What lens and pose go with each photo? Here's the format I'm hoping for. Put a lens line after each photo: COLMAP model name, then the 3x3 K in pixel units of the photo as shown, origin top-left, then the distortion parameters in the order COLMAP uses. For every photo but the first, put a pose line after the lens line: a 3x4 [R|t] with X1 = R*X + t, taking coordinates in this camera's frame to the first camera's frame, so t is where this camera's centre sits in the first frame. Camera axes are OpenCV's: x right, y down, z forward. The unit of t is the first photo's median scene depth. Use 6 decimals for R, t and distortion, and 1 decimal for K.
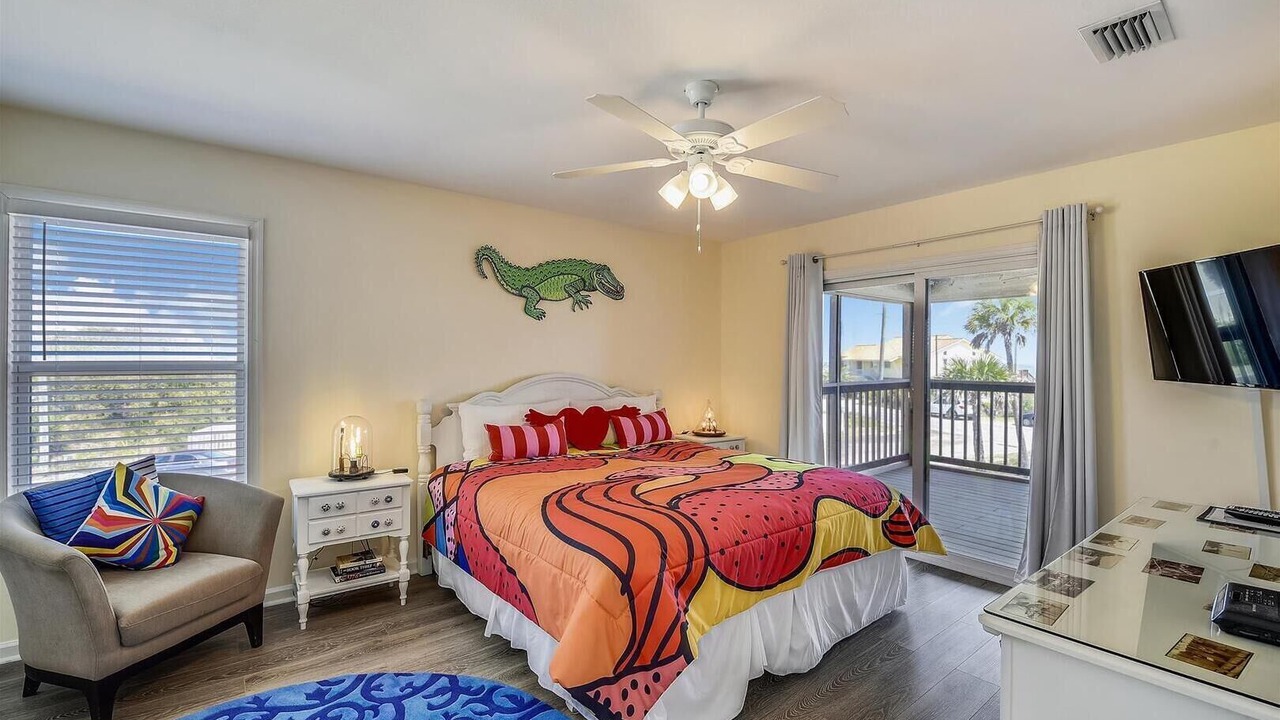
lens RADIAL K [[542.2, 0, 642.6], [0, 542.2, 362.2], [0, 0, 1]] dist [-0.014043, -0.000861]
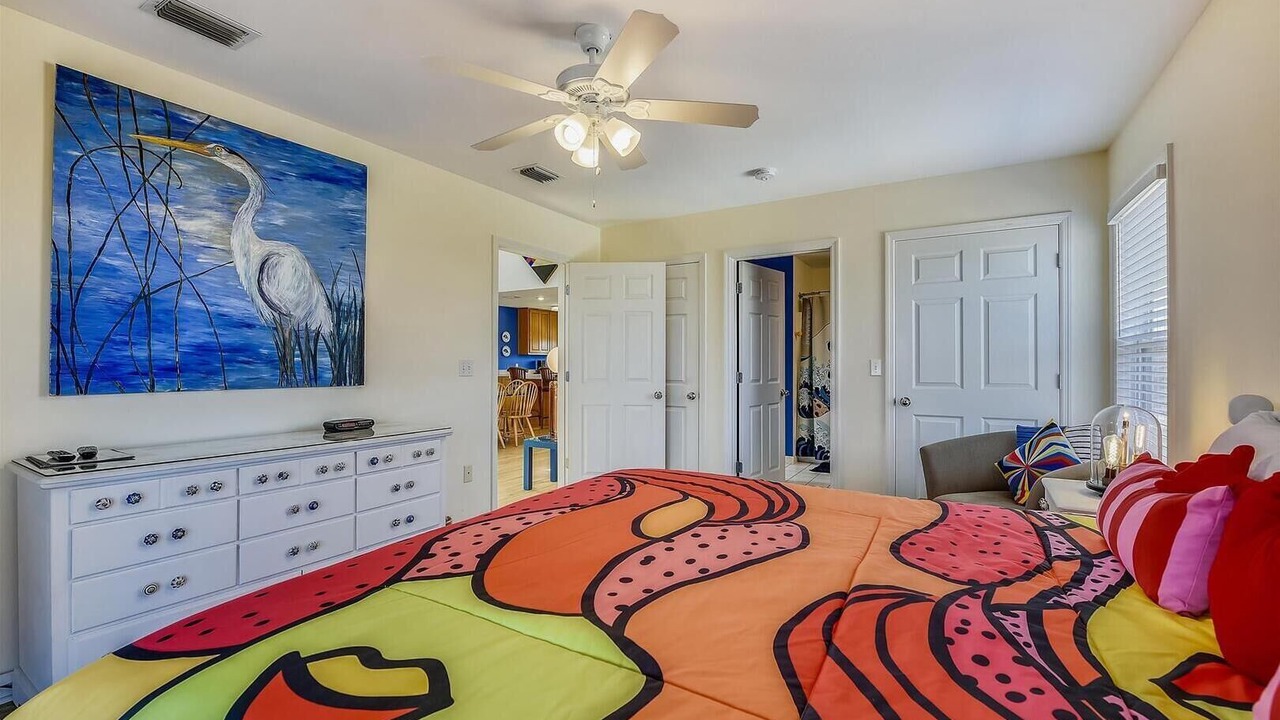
lens RADIAL K [[542.2, 0, 643.1], [0, 542.2, 359.1], [0, 0, 1]] dist [-0.014043, -0.000861]
pose [[-0.934867, -0.009656, -0.354866, 0.203879], [-0.008560, 0.999953, -0.004658, 0.039121], [0.354894, -0.001317, -0.934906, 1.091756]]
